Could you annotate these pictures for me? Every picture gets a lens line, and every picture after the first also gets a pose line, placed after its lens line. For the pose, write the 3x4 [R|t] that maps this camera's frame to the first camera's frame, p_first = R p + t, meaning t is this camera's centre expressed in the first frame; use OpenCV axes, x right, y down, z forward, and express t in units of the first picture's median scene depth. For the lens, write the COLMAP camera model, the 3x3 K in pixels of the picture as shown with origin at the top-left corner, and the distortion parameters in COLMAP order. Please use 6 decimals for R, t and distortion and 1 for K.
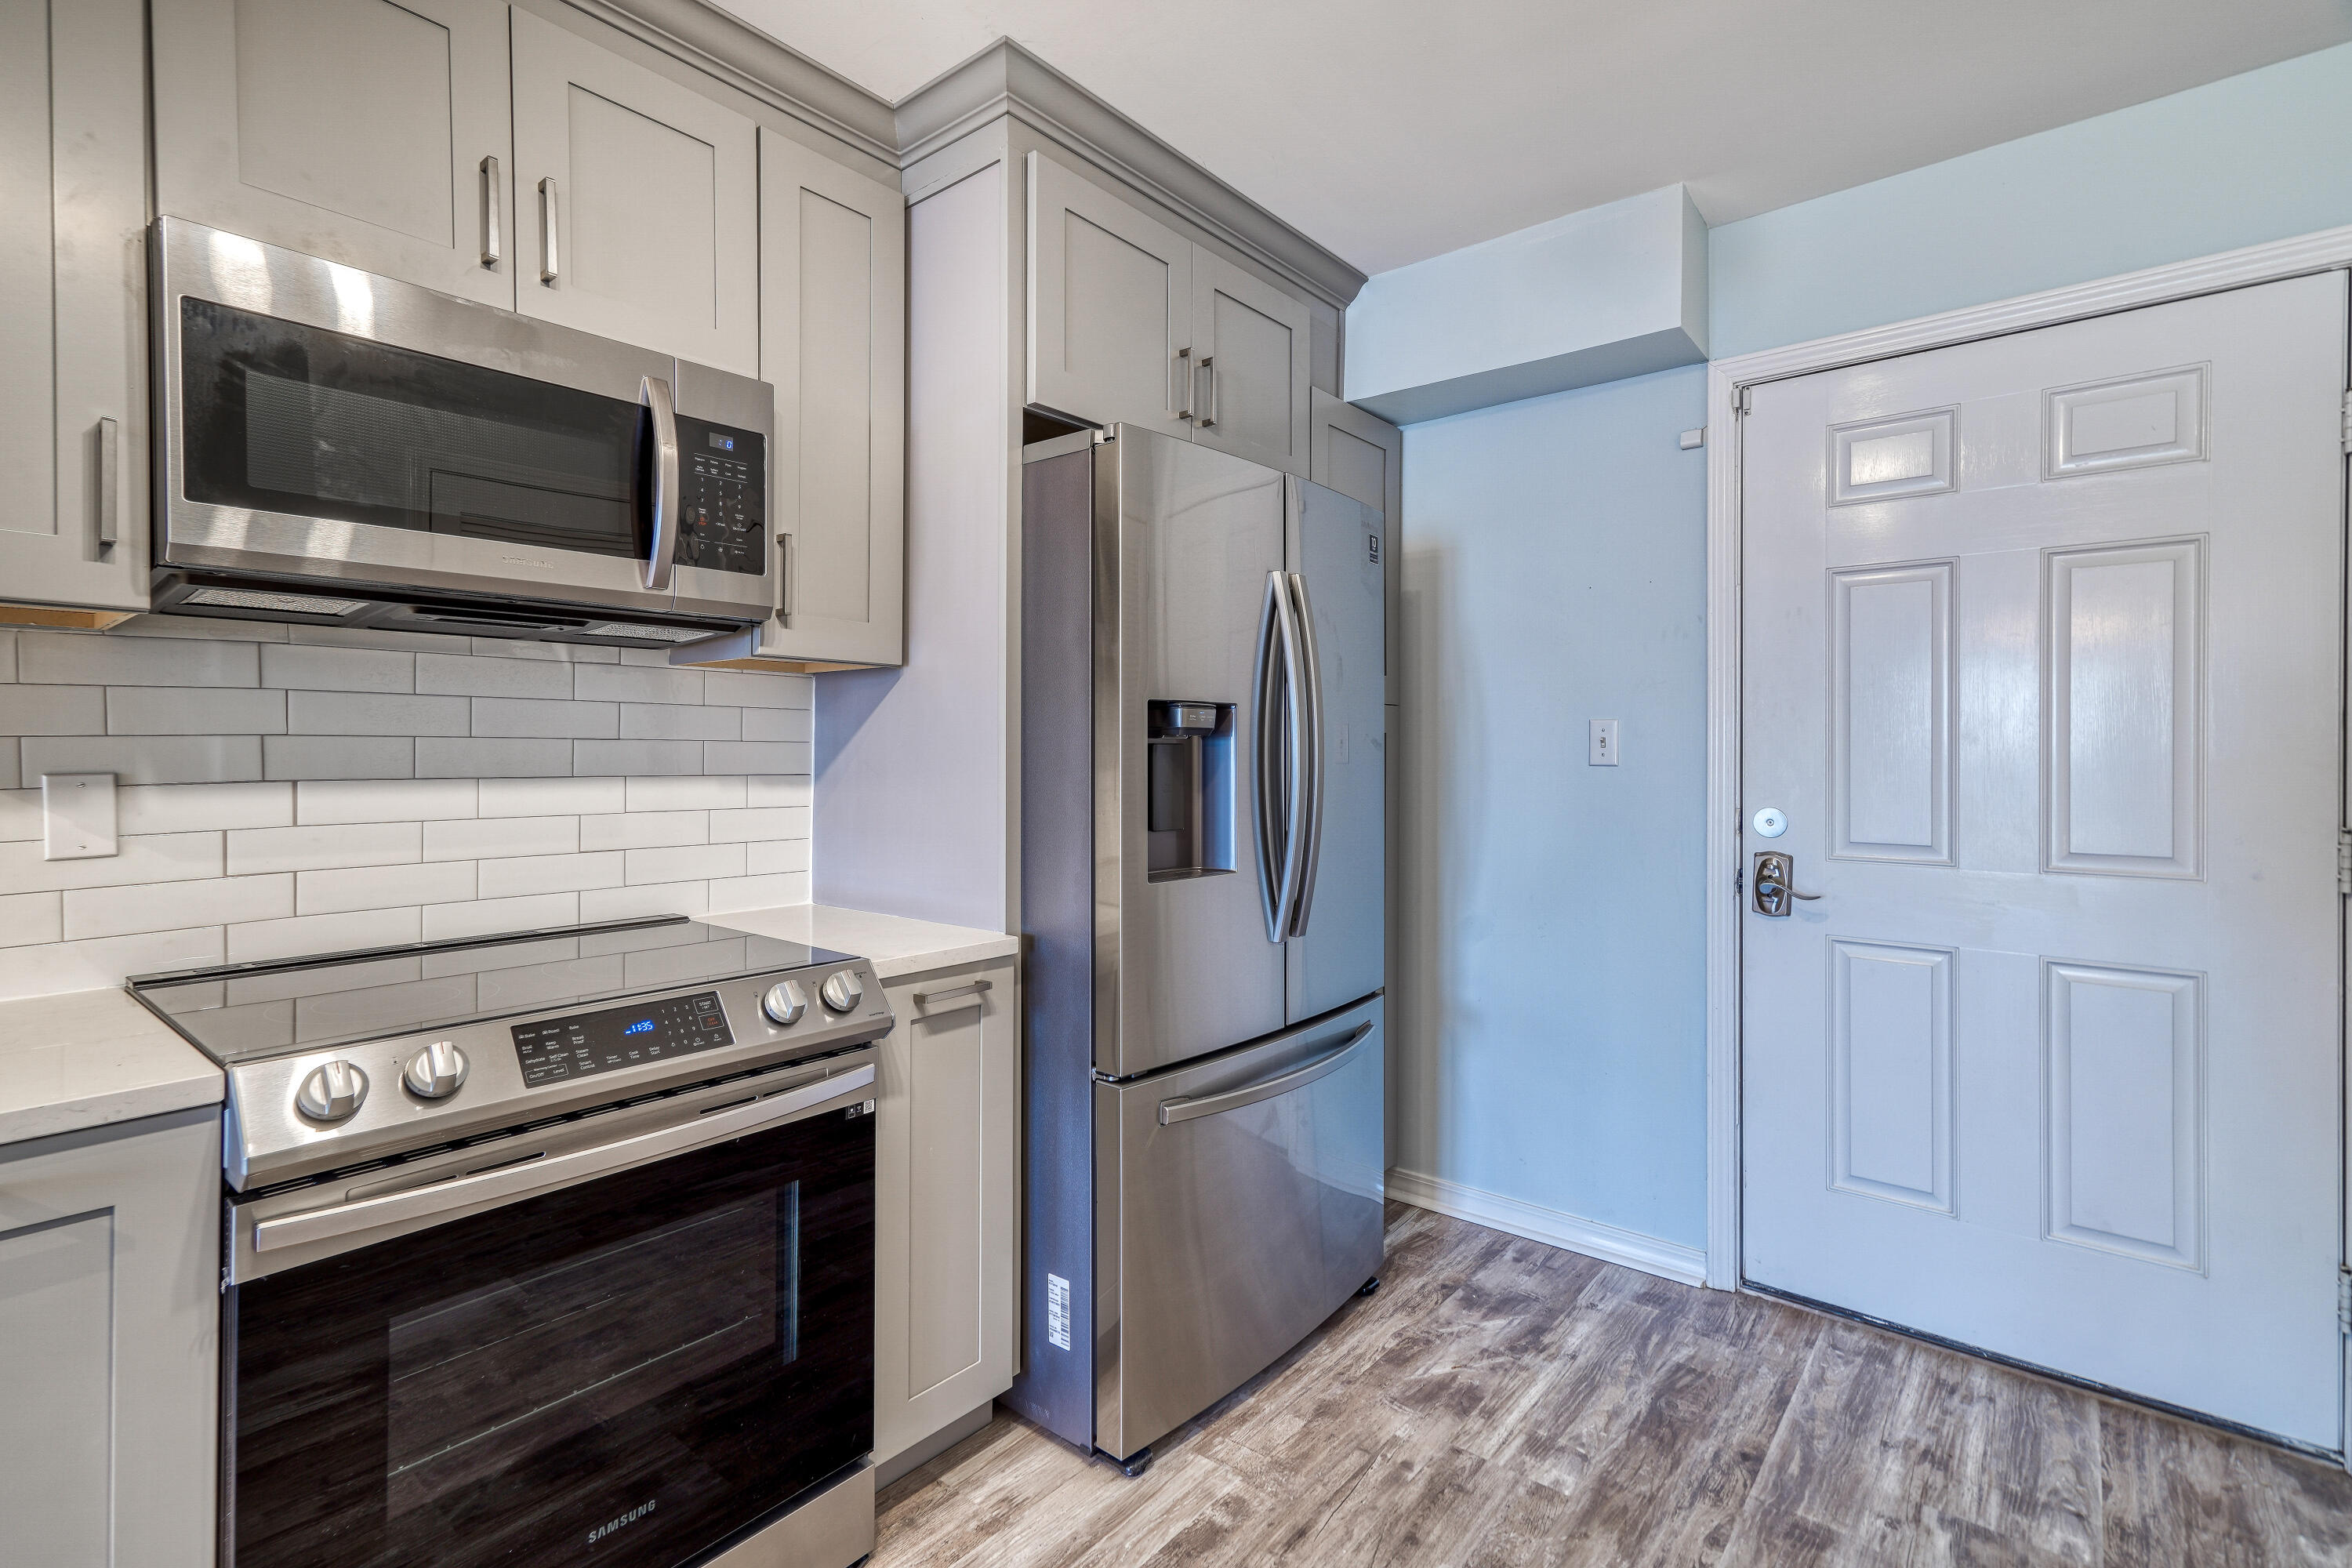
lens RADIAL K [[1093.6, 0, 1145.5], [0, 1093.6, 750.6], [0, 0, 1]] dist [-0.002454, 0.003520]
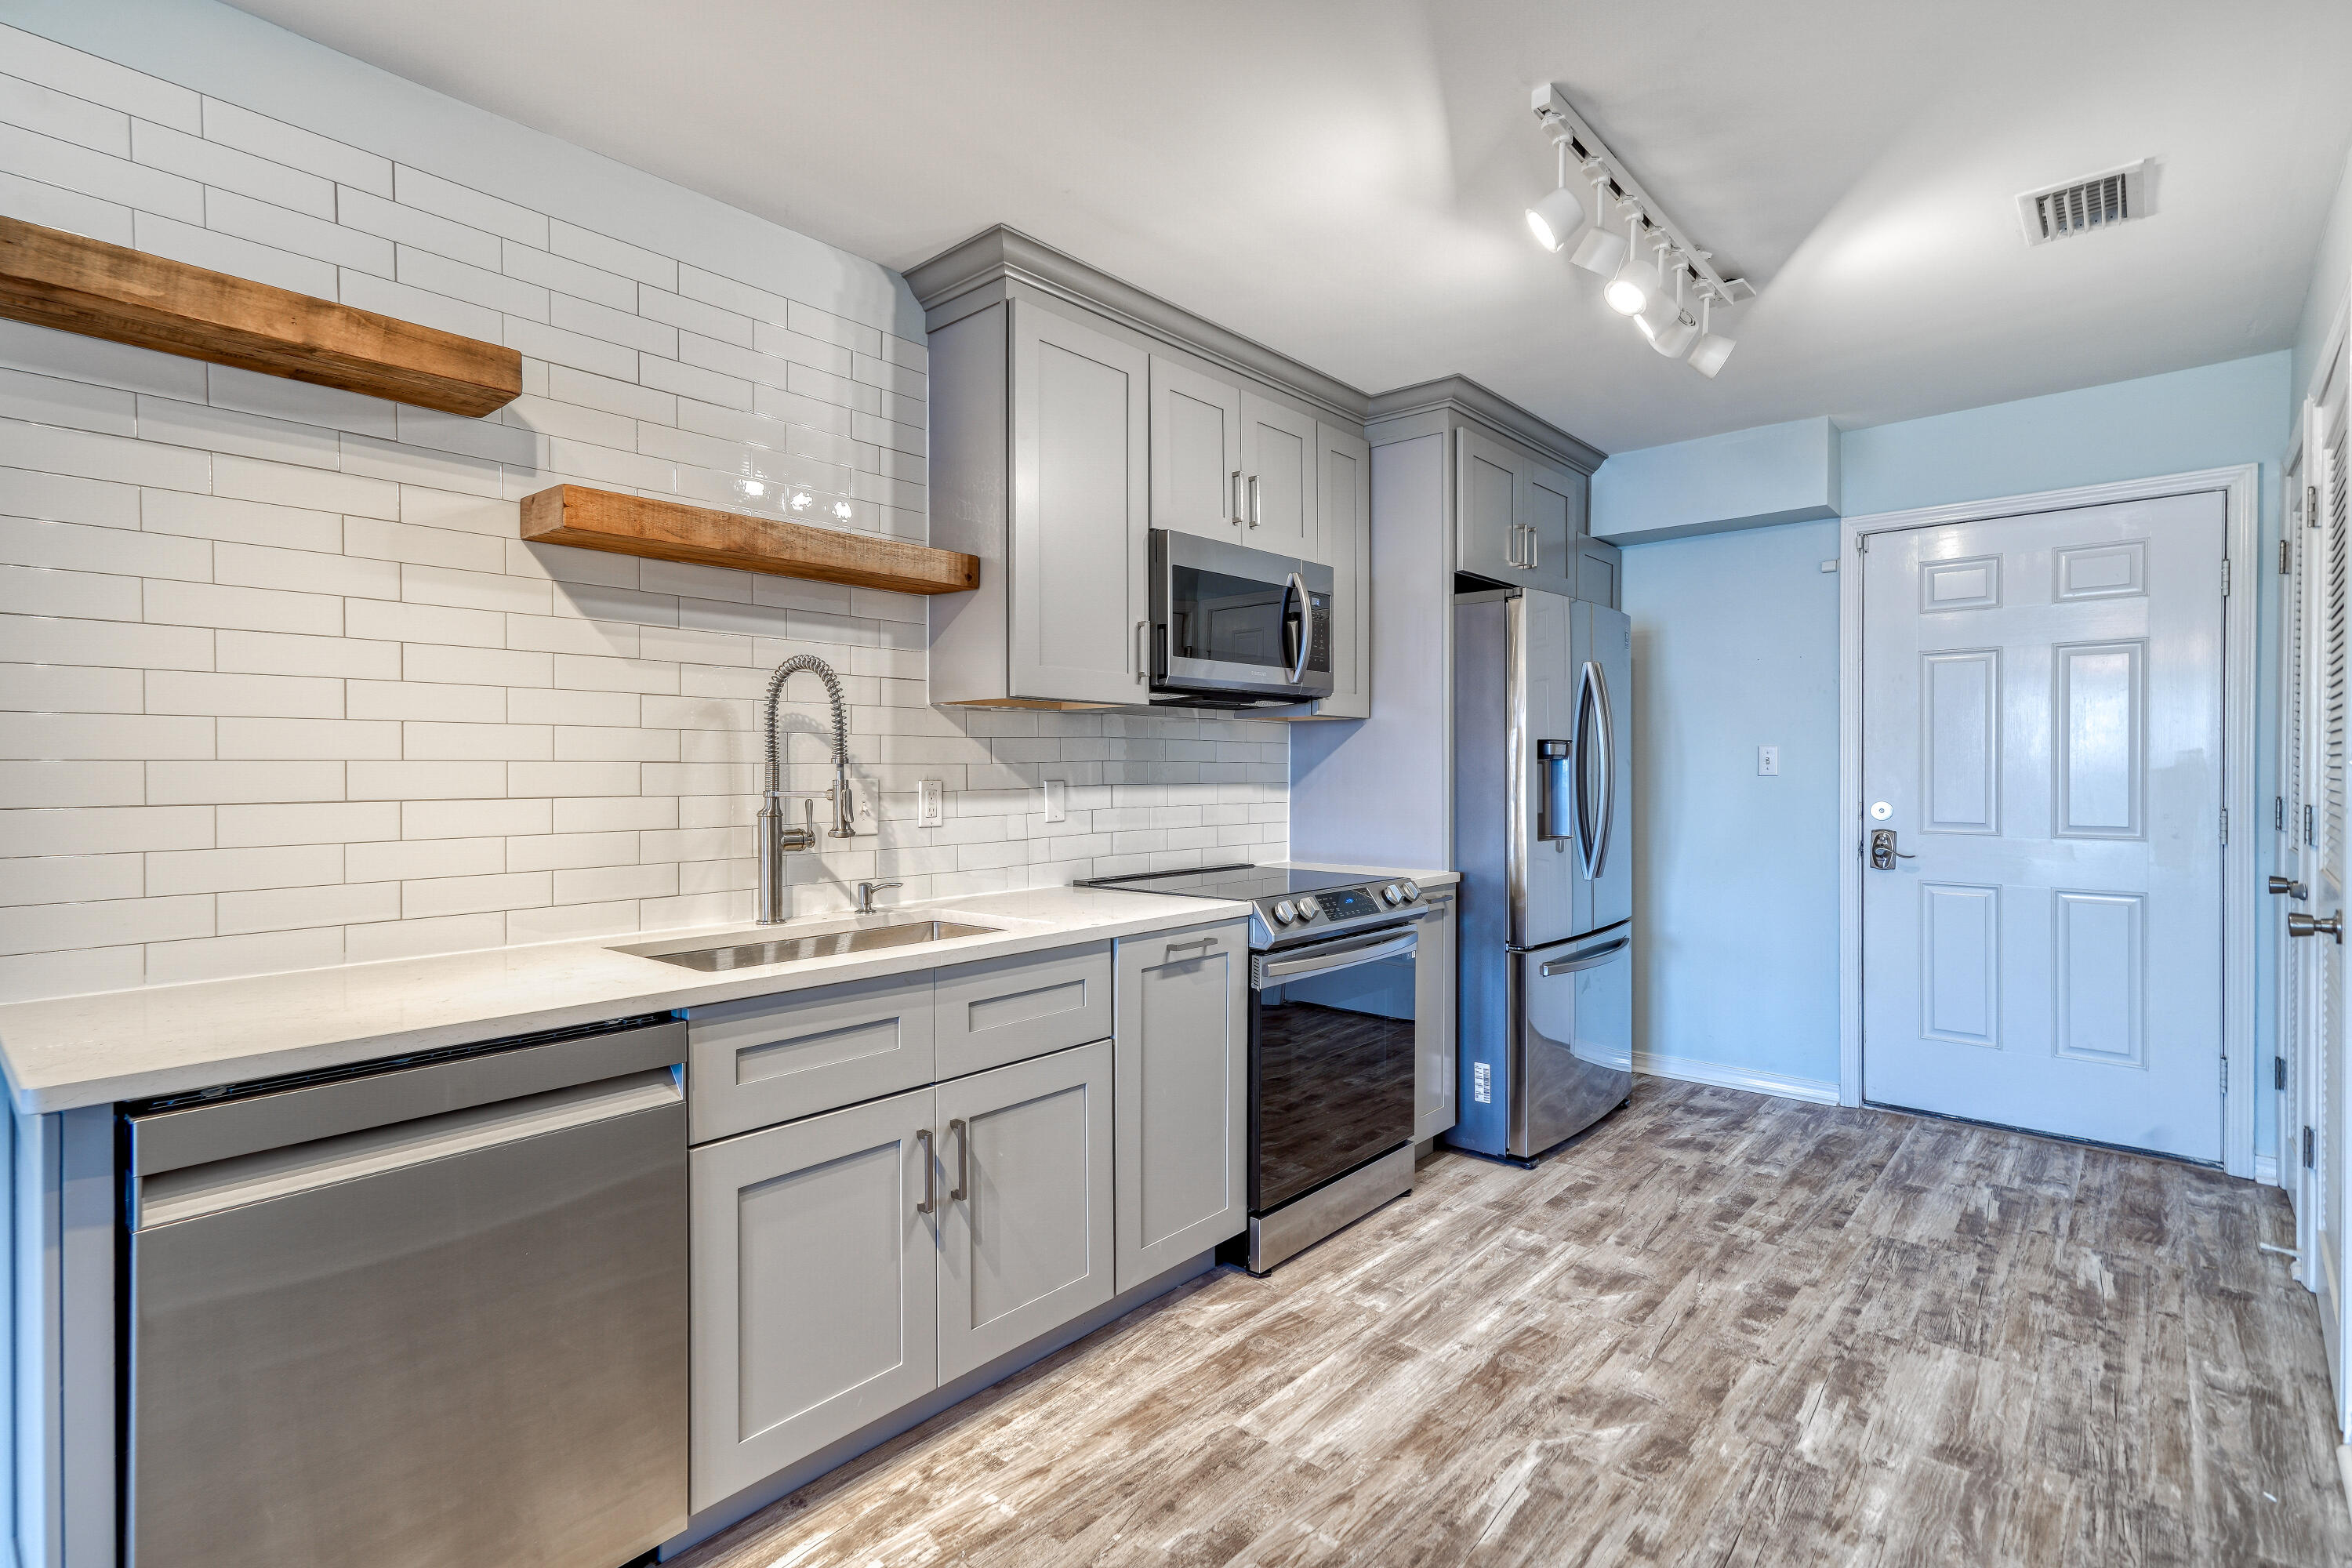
lens RADIAL K [[1094.2, 0, 1159.4], [0, 1094.2, 776.1], [0, 0, 1]] dist [-0.013714, 0.012404]
pose [[0.999335, -0.004717, -0.036151, -0.484477], [0.004971, 0.999963, 0.006954, -0.001041], [0.036116, -0.007129, 0.999322, -0.715311]]
